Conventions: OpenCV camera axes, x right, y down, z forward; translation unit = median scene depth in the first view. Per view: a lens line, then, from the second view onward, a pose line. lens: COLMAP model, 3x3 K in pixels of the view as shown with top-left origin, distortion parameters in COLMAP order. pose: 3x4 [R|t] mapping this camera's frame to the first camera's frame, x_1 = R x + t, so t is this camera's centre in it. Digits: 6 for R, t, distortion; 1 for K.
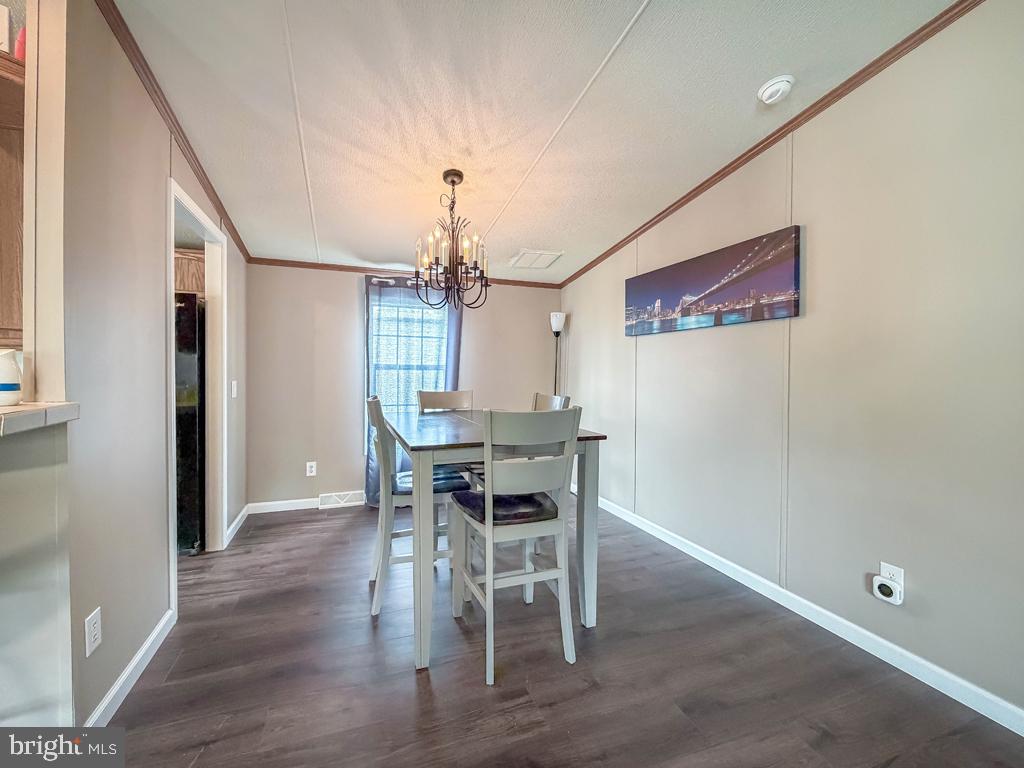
lens RADIAL K [[421.4, 0, 486.3], [0, 421.4, 375.4], [0, 0, 1]] dist [-0.000852, -0.000453]
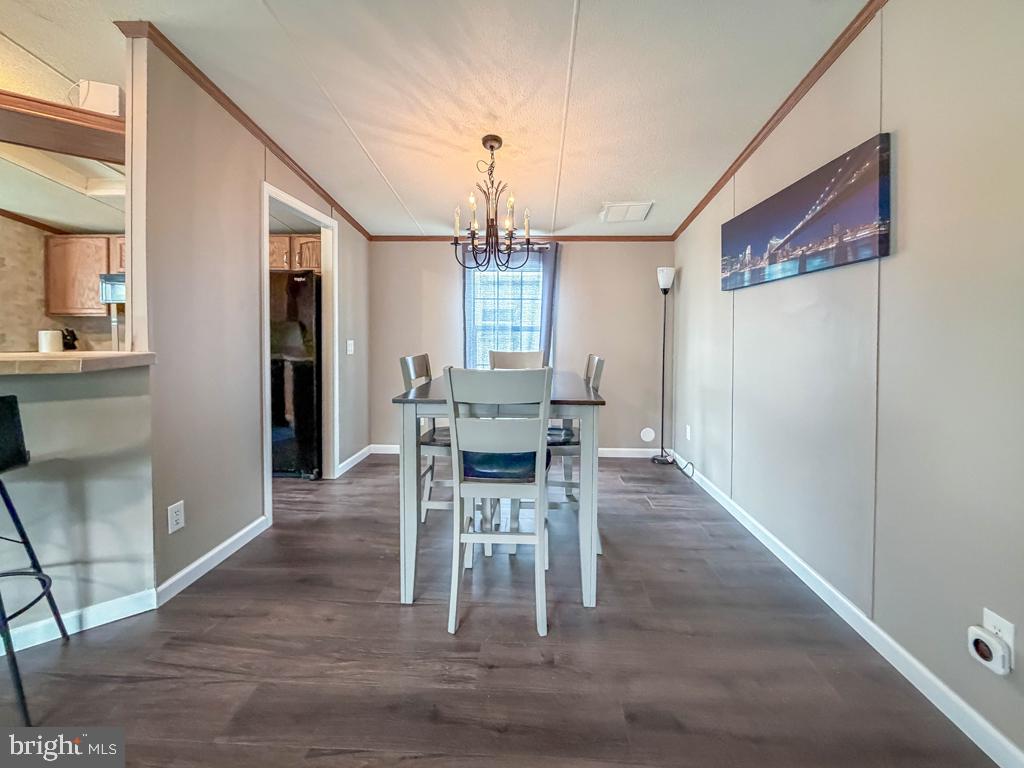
lens RADIAL K [[424.6, 0, 514.6], [0, 424.6, 338.6], [0, 0, 1]] dist [-0.000092, -0.000176]
pose [[0.930484, 0.004446, -0.366306, 0.353654], [-0.004003, 0.999990, 0.001969, 0.005565], [0.366311, -0.000366, 0.930492, 0.057806]]
